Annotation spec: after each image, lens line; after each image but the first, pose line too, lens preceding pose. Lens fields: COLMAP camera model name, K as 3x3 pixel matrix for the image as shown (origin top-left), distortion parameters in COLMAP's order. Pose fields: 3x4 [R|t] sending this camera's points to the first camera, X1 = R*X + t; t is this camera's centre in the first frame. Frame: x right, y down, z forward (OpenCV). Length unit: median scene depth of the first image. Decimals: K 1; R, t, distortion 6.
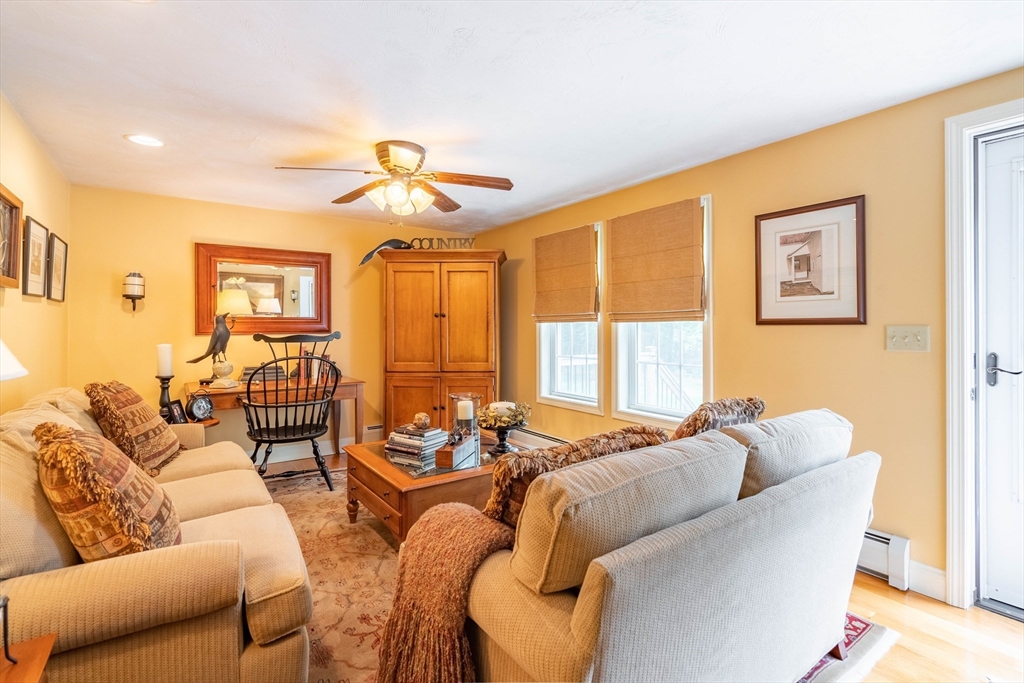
lens RADIAL K [[479.9, 0, 531.2], [0, 479.9, 324.1], [0, 0, 1]] dist [-0.003088, -0.000852]
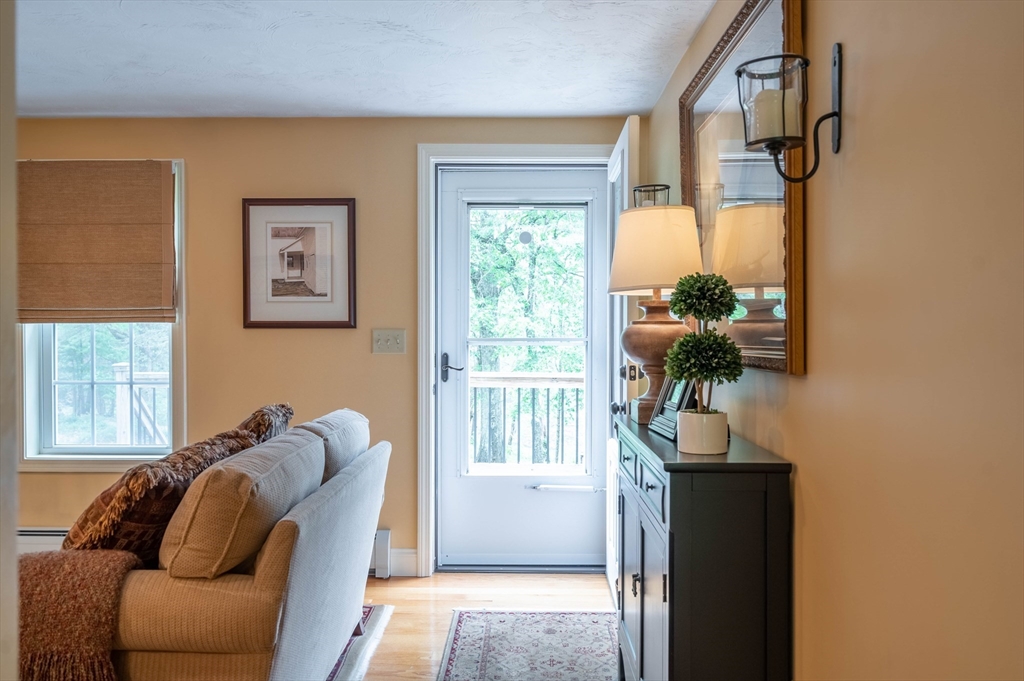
lens RADIAL K [[816.5, 0, 509.9], [0, 816.5, 340.4], [0, 0, 1]] dist [-0.000486, 0.001021]
pose [[0.604026, -0.009514, 0.796908, -0.488759], [-0.006053, 0.999845, 0.016525, -0.004073], [-0.796942, -0.014805, 0.603875, -0.301862]]
